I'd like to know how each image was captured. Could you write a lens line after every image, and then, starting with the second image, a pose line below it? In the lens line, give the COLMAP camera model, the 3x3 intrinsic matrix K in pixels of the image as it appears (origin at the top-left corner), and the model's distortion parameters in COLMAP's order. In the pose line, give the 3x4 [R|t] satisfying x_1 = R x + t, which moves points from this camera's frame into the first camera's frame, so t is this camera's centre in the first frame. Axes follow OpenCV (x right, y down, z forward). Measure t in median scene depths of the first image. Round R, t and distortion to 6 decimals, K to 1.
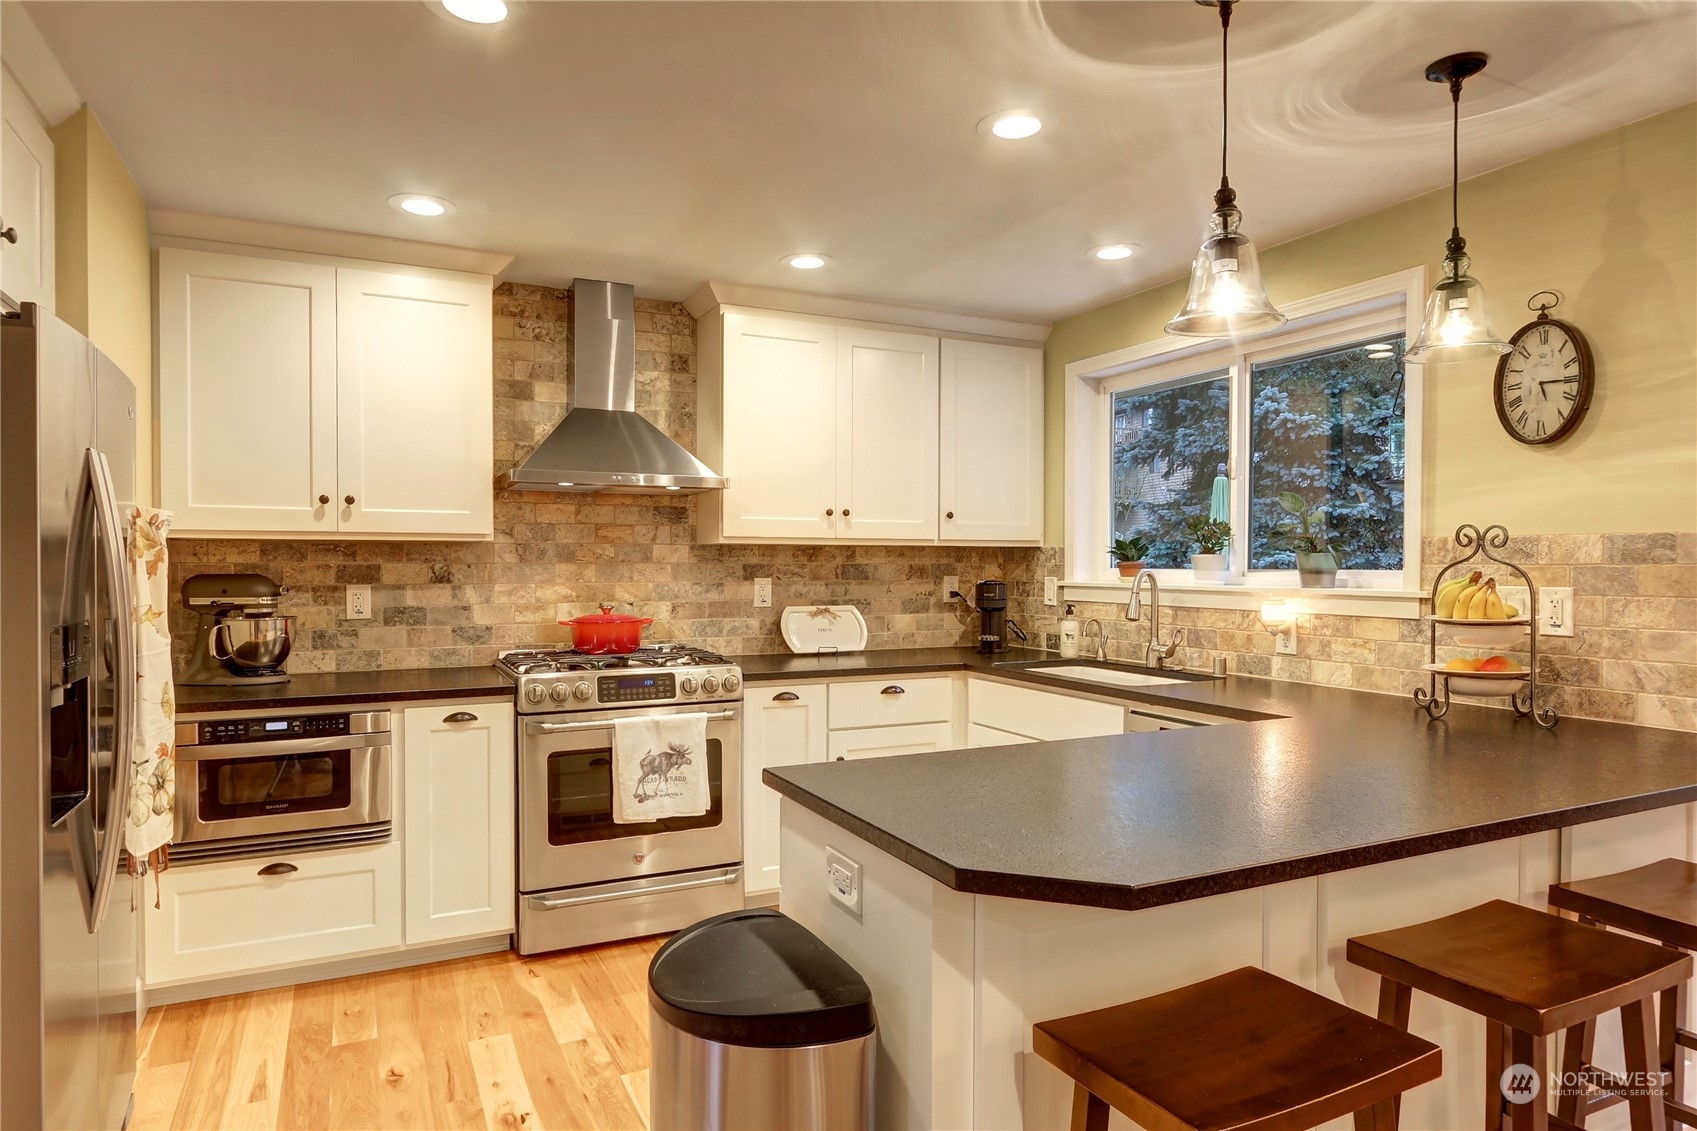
lens RADIAL K [[1000.4, 0, 848.5], [0, 1000.4, 565.5], [0, 0, 1]] dist [-0.004577, 0.003392]
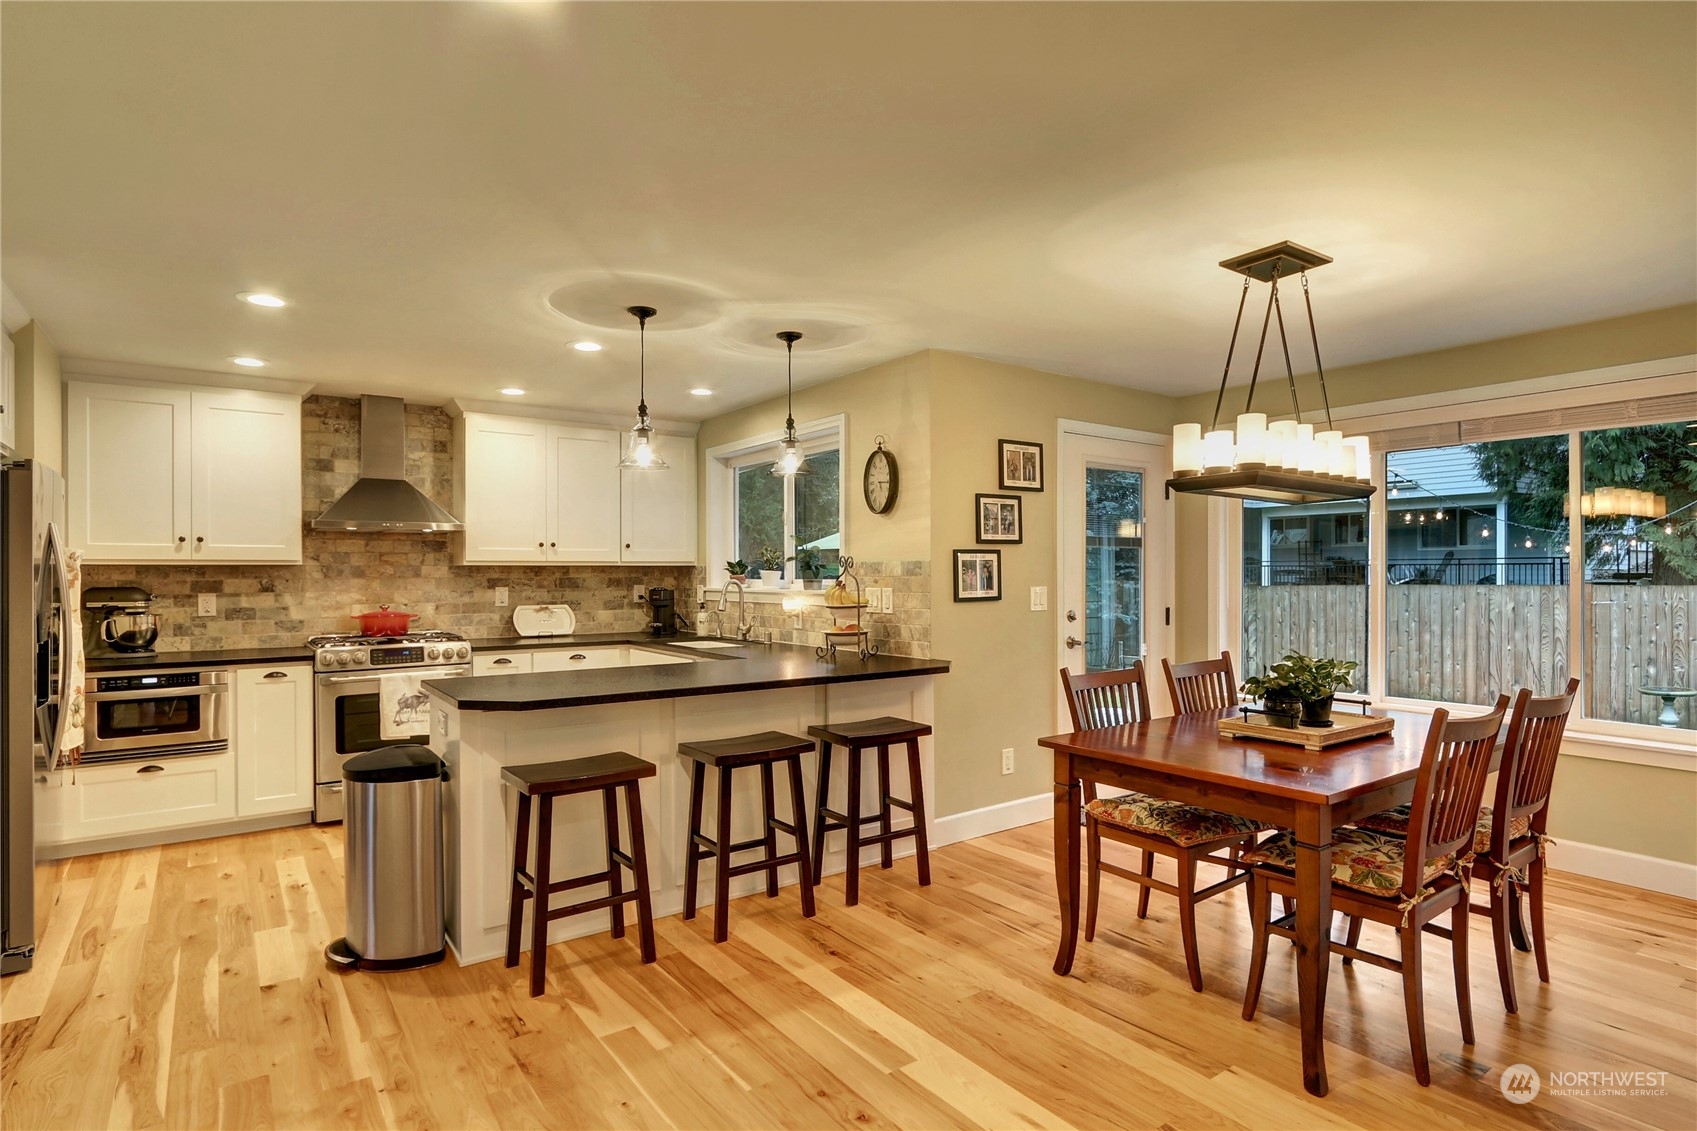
lens RADIAL K [[891.3, 0, 848.5], [0, 891.3, 565.5], [0, 0, 1]] dist [-0.001783, -0.001929]
pose [[0.986919, -0.004125, 0.161165, 0.259497], [0.006105, 0.999912, -0.011789, -0.001588], [-0.161102, 0.012619, 0.986857, -0.502919]]
